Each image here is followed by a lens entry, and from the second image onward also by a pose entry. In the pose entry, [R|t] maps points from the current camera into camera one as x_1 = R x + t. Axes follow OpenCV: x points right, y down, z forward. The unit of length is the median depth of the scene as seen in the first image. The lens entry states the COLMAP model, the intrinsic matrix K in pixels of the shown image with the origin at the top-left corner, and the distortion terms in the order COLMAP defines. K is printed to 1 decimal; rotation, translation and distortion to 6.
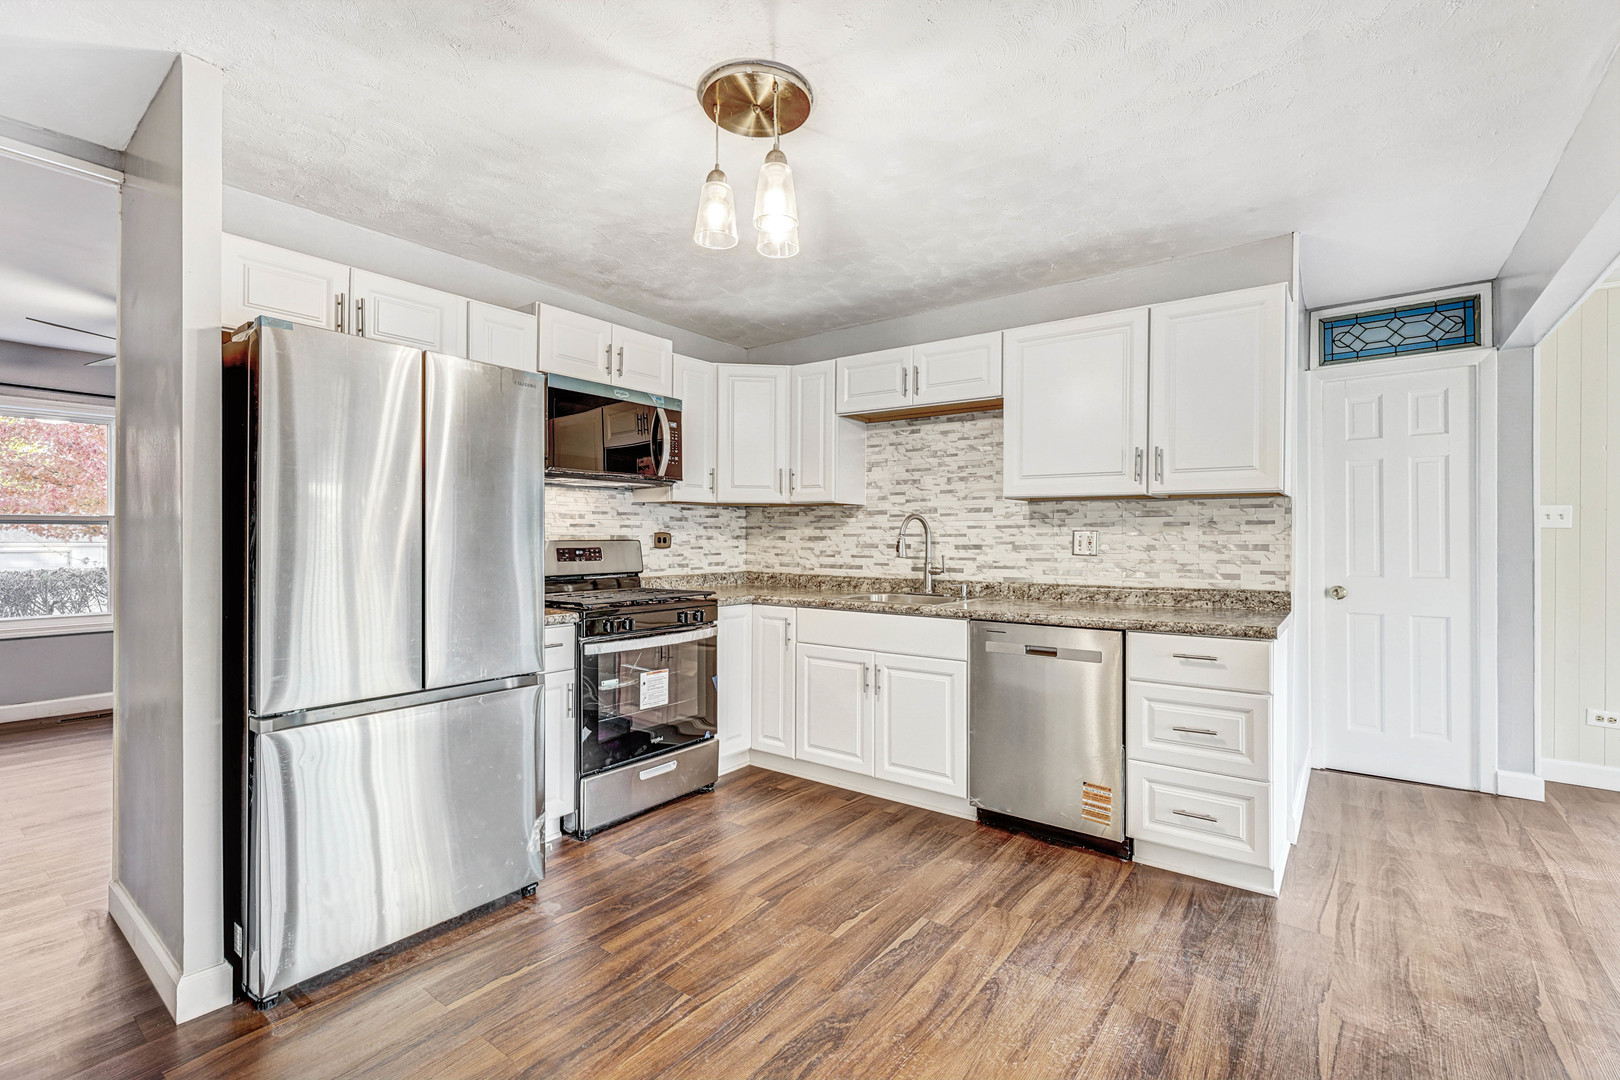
lens RADIAL K [[716.7, 0, 810.0], [0, 716.7, 540.0], [0, 0, 1]] dist [0.002711, 0.000050]
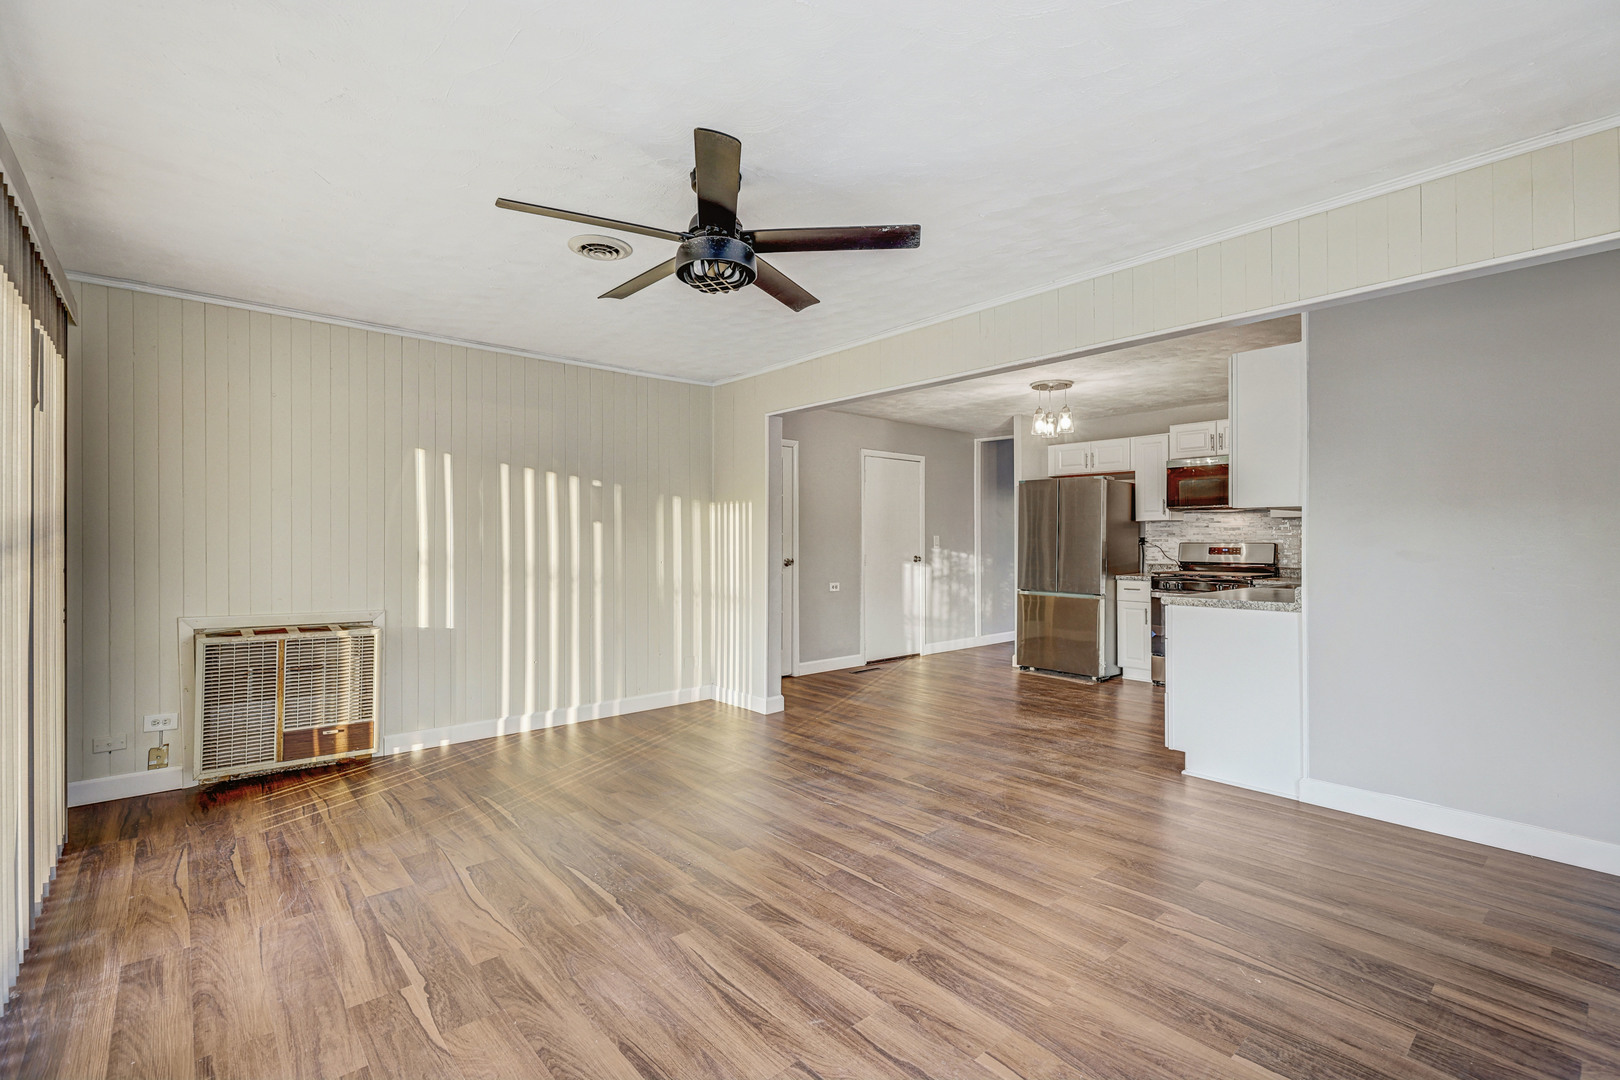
lens RADIAL K [[716.7, 0, 810.0], [0, 716.7, 540.0], [0, 0, 1]] dist [0.002711, 0.000050]
pose [[-0.187453, 0.001468, -0.982273, 1.779458], [0.002685, 0.999996, 0.000982, -0.013103], [0.982270, -0.002454, -0.187456, 0.377385]]
